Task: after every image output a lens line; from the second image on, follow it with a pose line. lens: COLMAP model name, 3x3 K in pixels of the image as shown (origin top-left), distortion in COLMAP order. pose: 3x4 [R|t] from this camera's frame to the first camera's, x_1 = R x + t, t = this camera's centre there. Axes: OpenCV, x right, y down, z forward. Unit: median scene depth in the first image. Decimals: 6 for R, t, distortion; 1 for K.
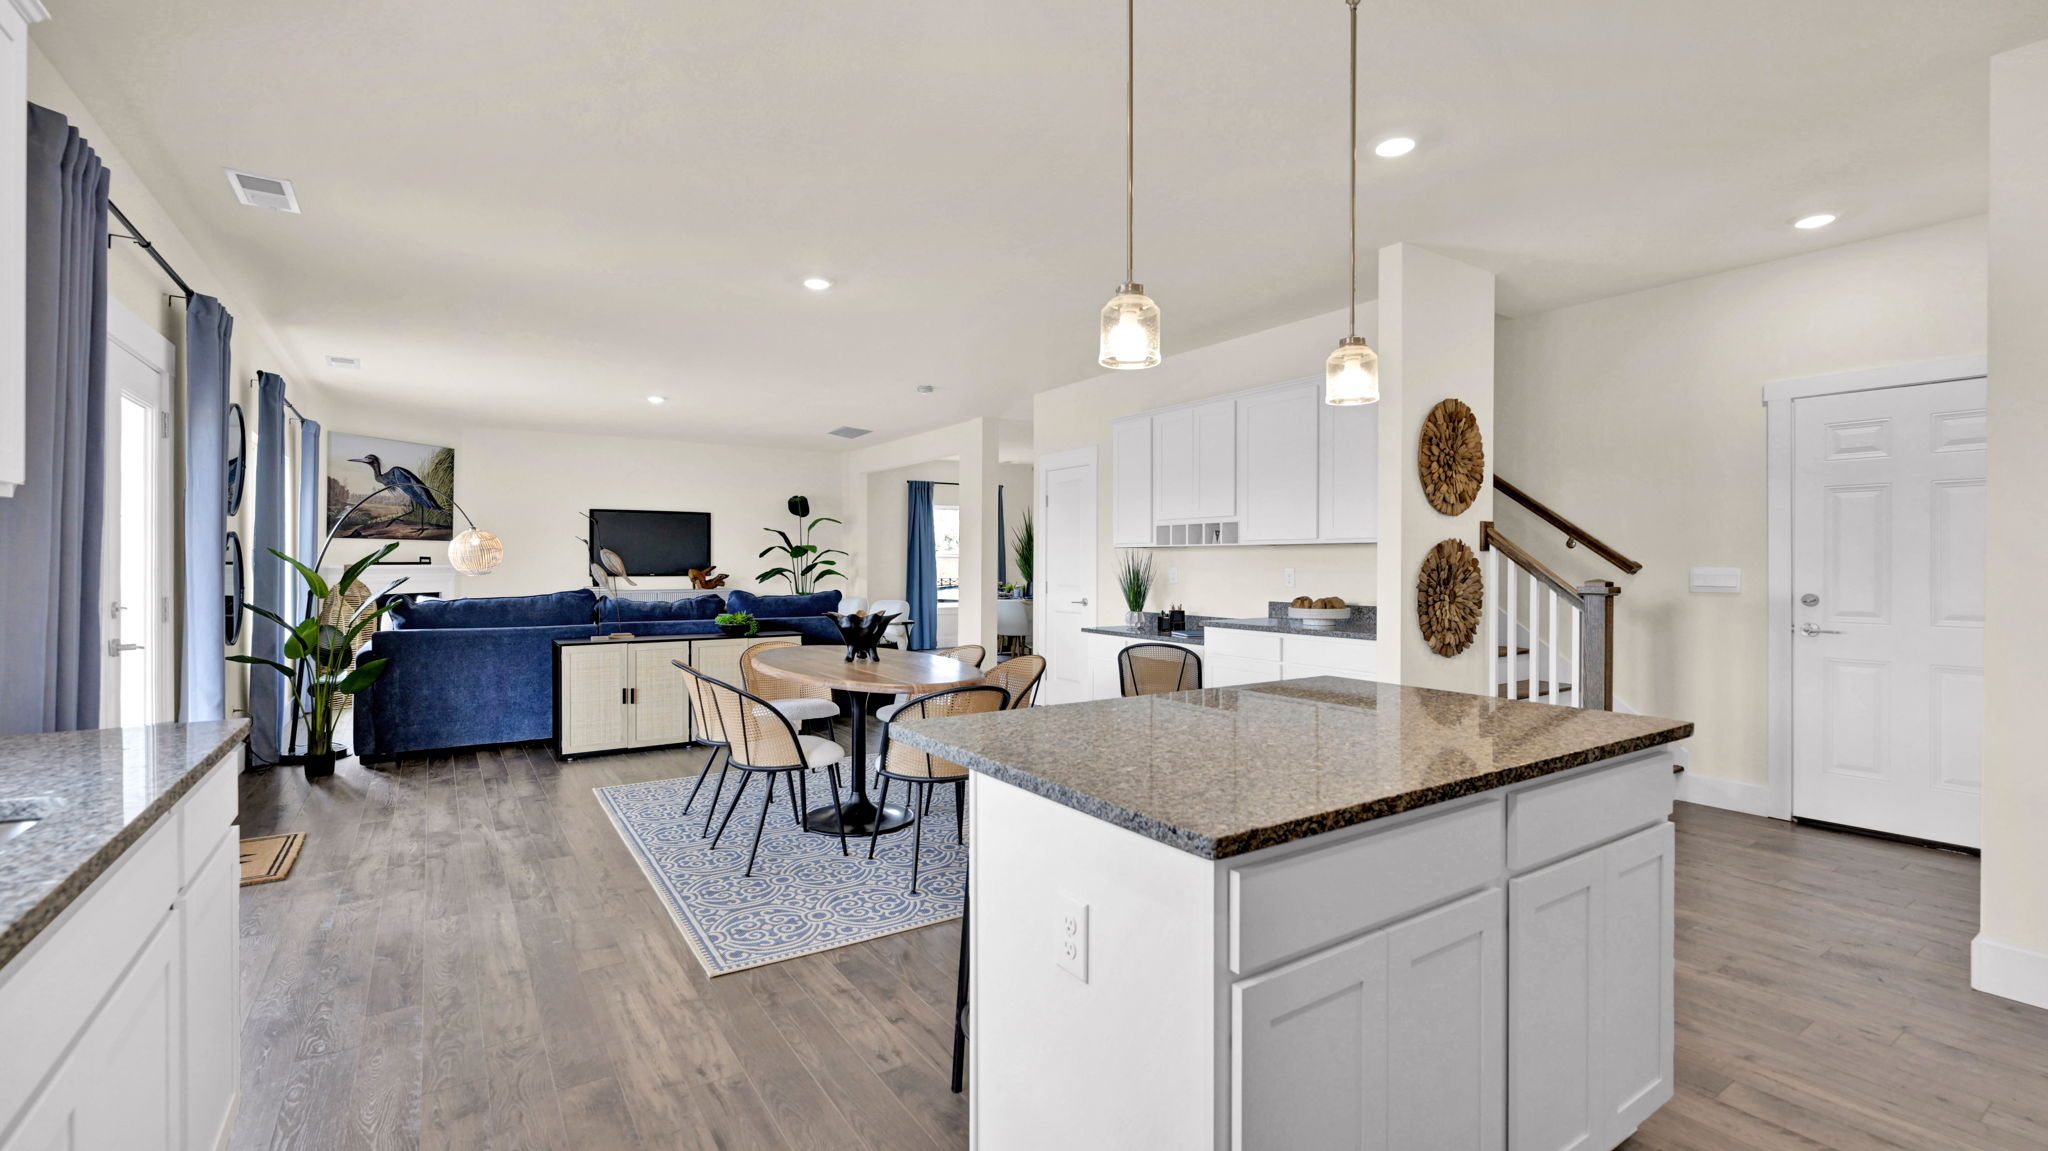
lens RADIAL K [[882.7, 0, 1015.4], [0, 882.7, 567.0], [0, 0, 1]] dist [-0.000955, -0.000477]
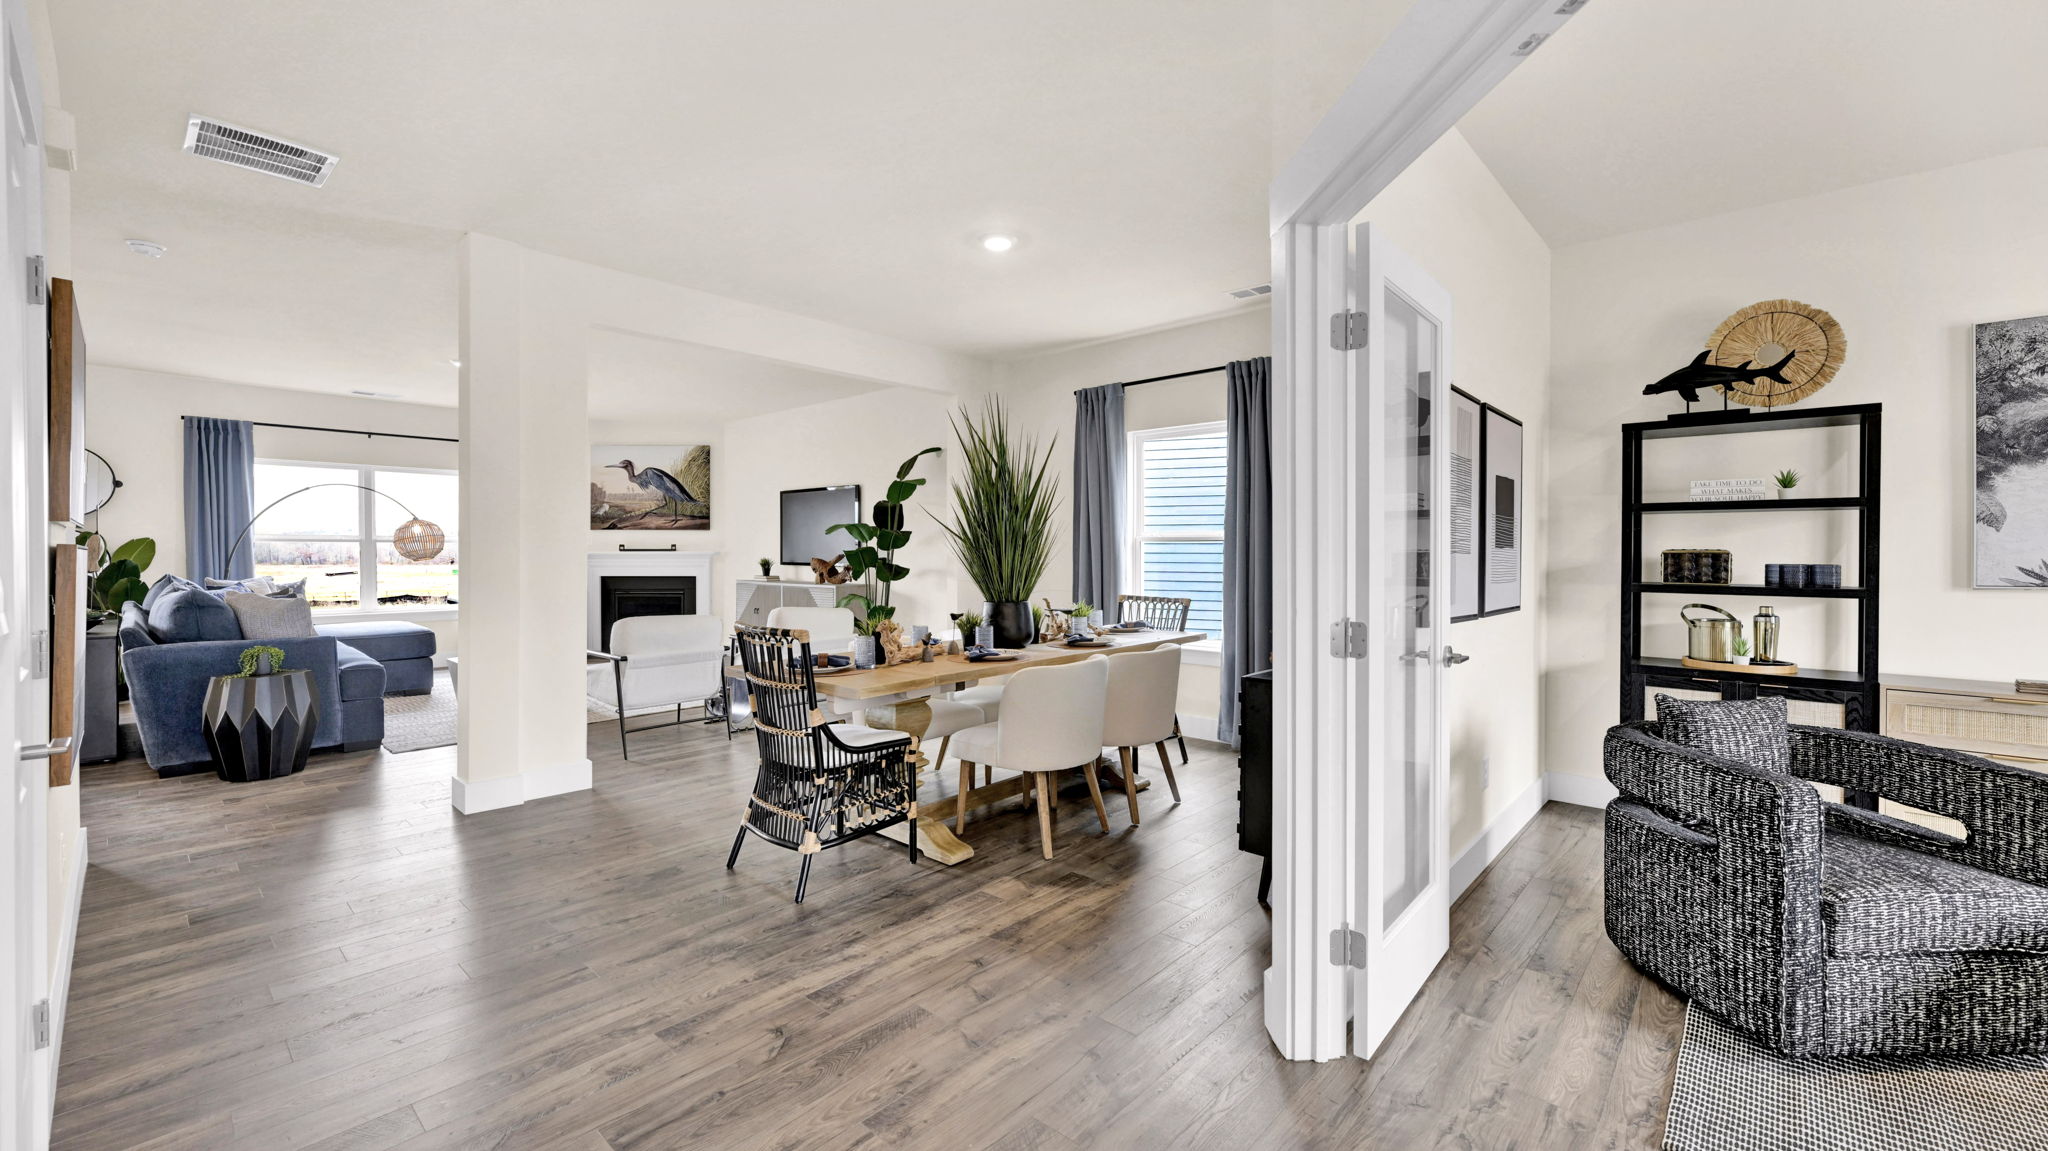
lens RADIAL K [[829.8, 0, 1014.4], [0, 829.8, 561.3], [0, 0, 1]] dist [0.003289, 0.000200]
pose [[0.243516, 0.010669, -0.969838, 0.479950], [-0.006202, 0.999936, 0.009443, -0.003162], [0.969877, 0.003716, 0.243567, 1.192643]]
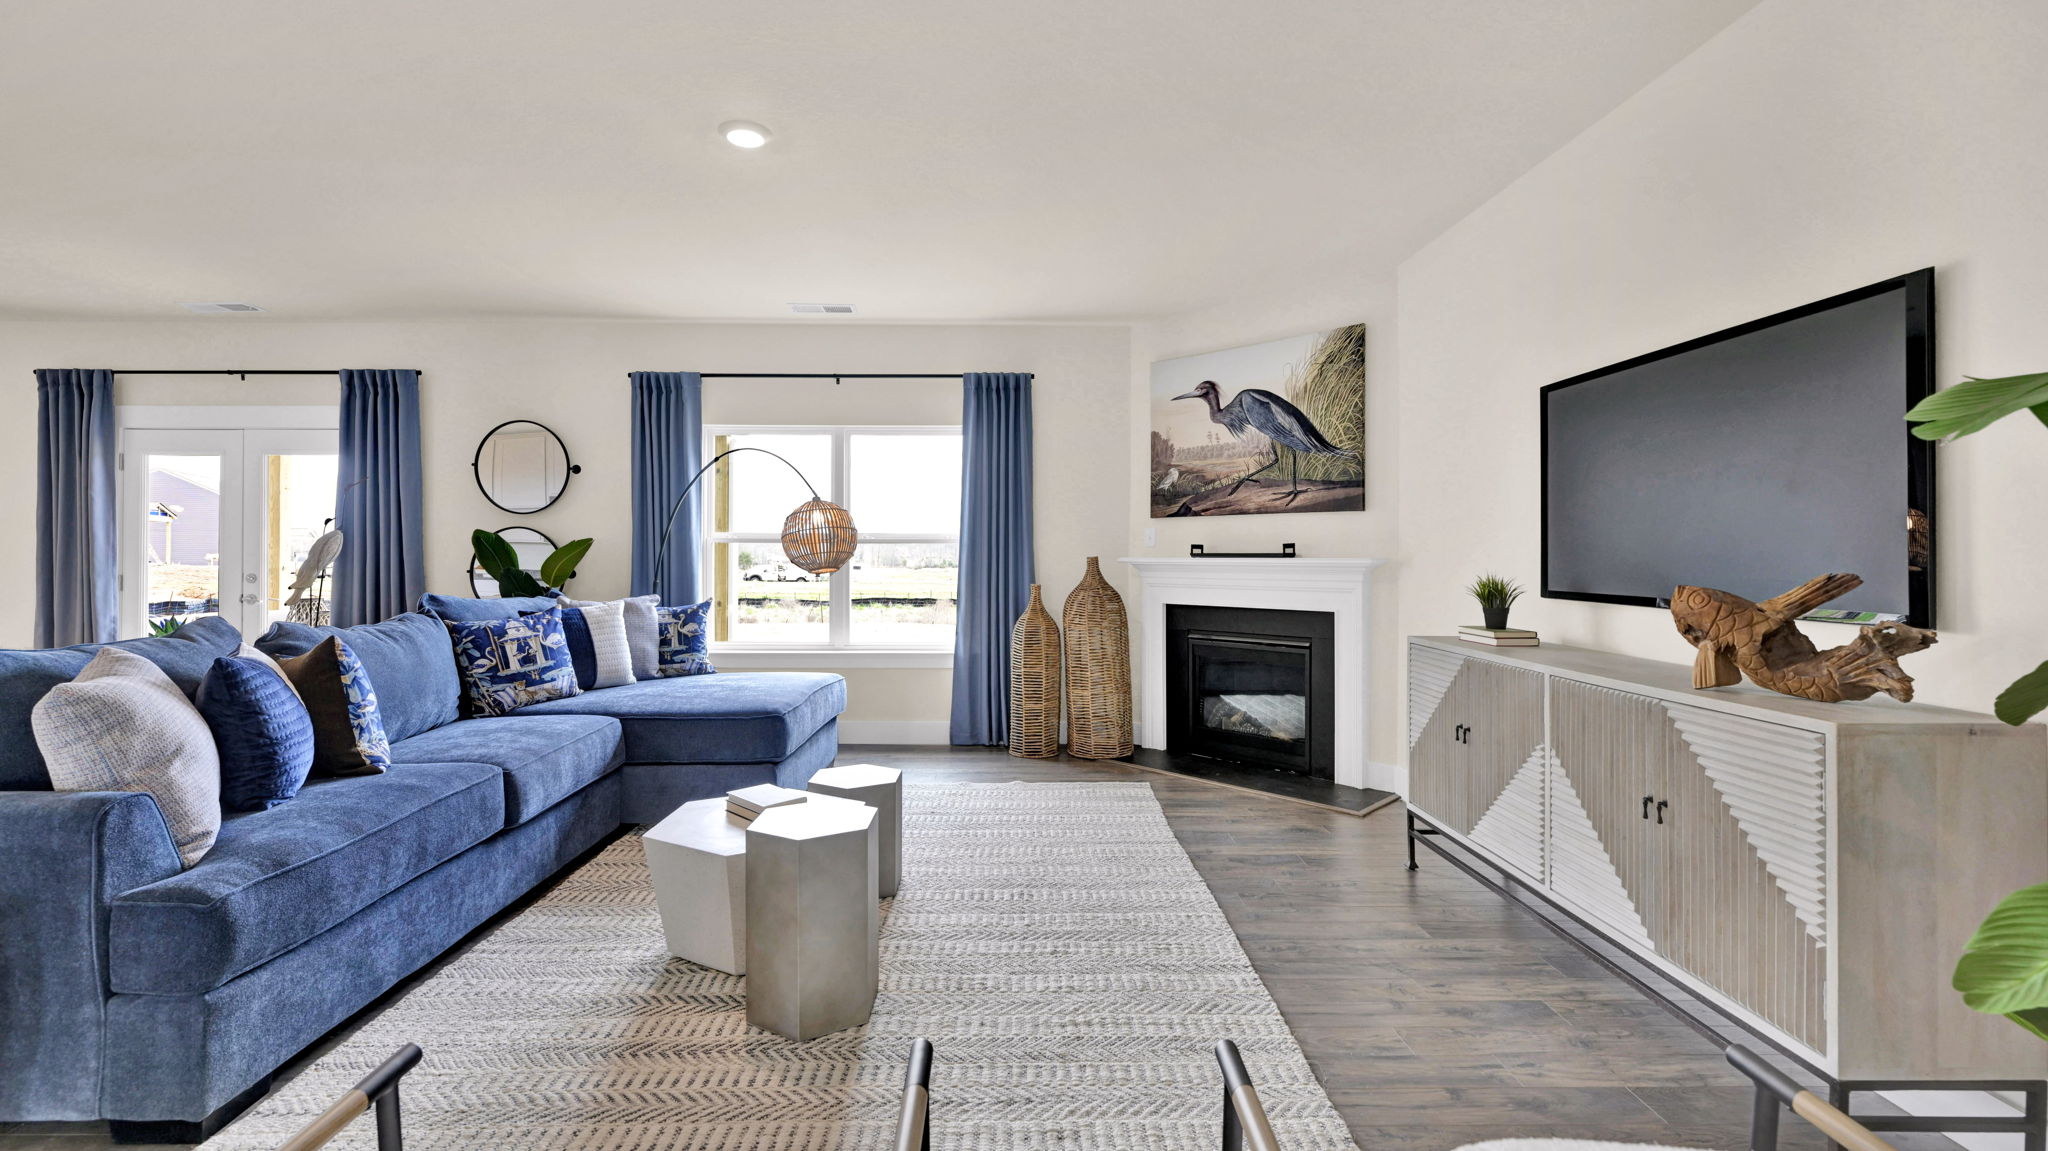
lens RADIAL K [[882.7, 0, 1009.2], [0, 882.7, 545.3], [0, 0, 1]] dist [-0.000955, -0.000477]
pose [[-0.541630, -0.012743, -0.840521, -0.127690], [-0.007677, 0.999918, -0.010213, -0.004017], [0.840582, 0.000921, -0.541683, 1.175548]]
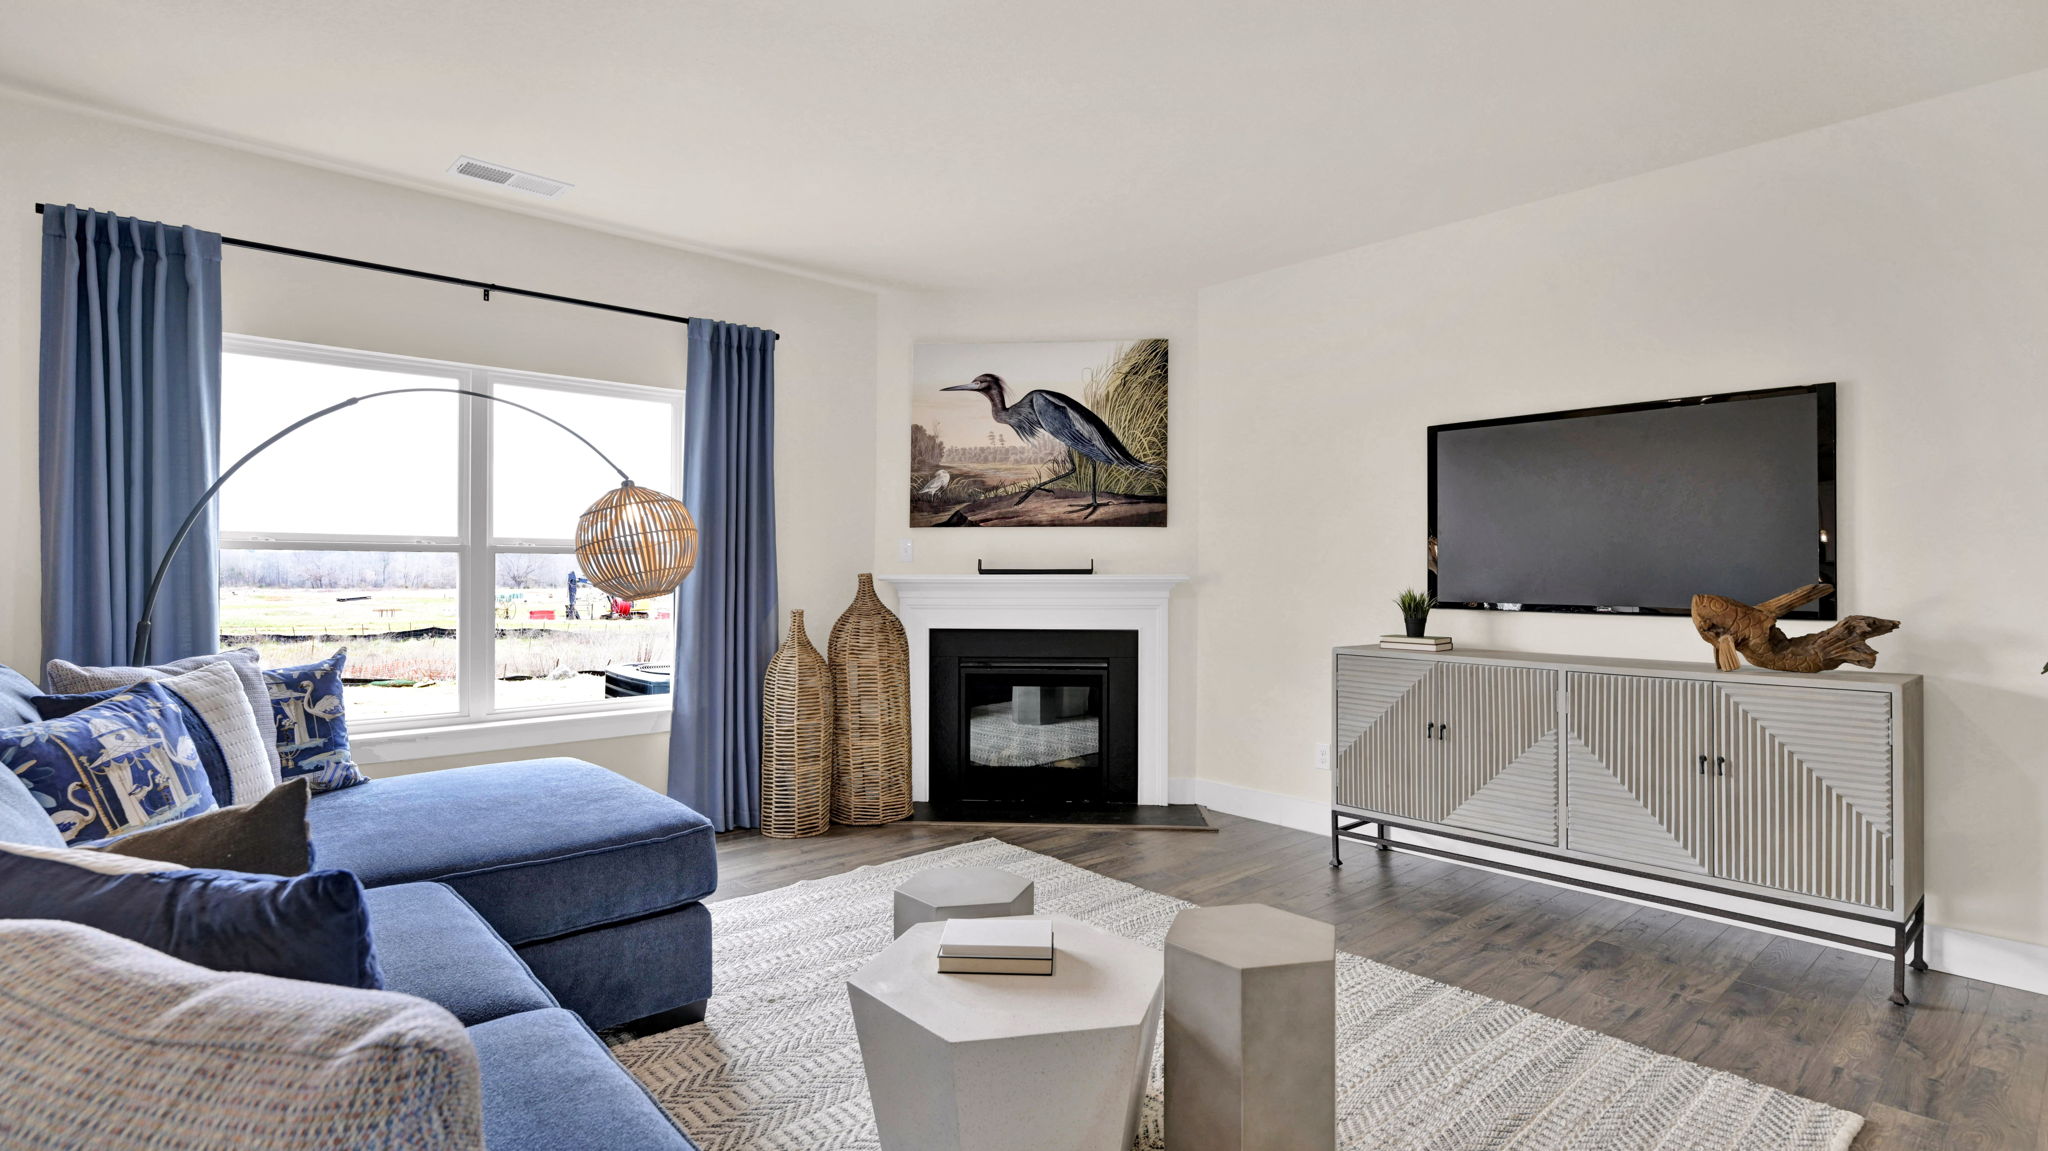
lens RADIAL K [[1002.4, 0, 1018.2], [0, 1002.4, 562.3], [0, 0, 1]] dist [0.001674, -0.001248]
pose [[0.150963, -0.011304, -0.988475, -0.107727], [-0.005872, 0.999907, -0.012331, -0.002667], [0.988522, 0.007666, 0.150882, 0.891723]]
